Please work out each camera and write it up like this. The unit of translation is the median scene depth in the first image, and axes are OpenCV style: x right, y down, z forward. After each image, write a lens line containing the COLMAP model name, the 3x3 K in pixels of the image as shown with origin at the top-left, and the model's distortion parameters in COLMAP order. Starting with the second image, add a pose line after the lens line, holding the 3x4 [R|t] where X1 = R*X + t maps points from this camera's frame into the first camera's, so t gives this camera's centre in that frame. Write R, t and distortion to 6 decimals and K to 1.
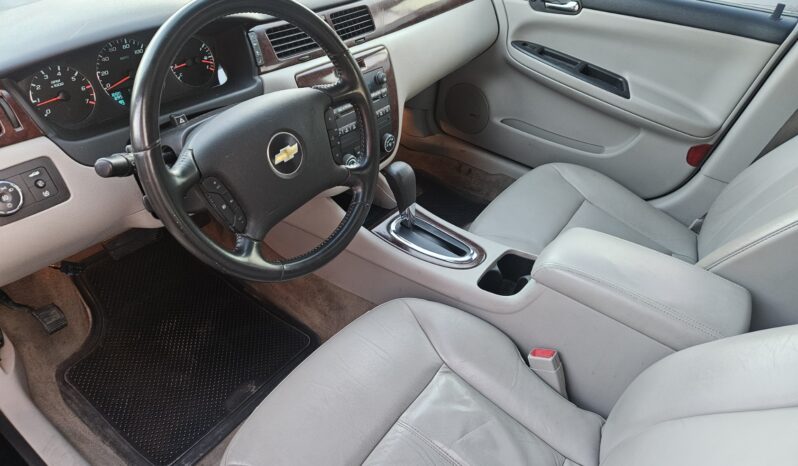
lens RADIAL K [[536.3, 0, 399.0], [0, 536.3, 233.0], [0, 0, 1]] dist [-0.052777, 0.000022]
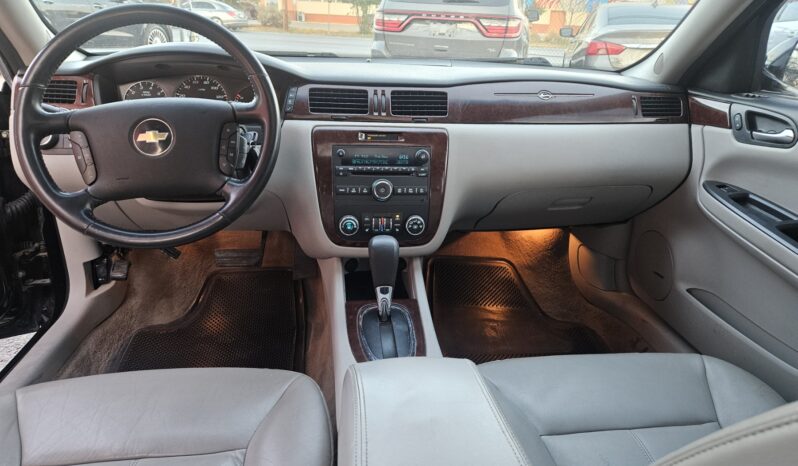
lens RADIAL K [[535.3, 0, 399.0], [0, 535.3, 233.0], [0, 0, 1]] dist [-0.003456, -0.000319]
pose [[0.694984, 0.202888, -0.689807, 0.448010], [-0.416258, 0.895779, -0.155913, -0.001165], [0.586282, 0.395495, 0.707006, 0.251434]]
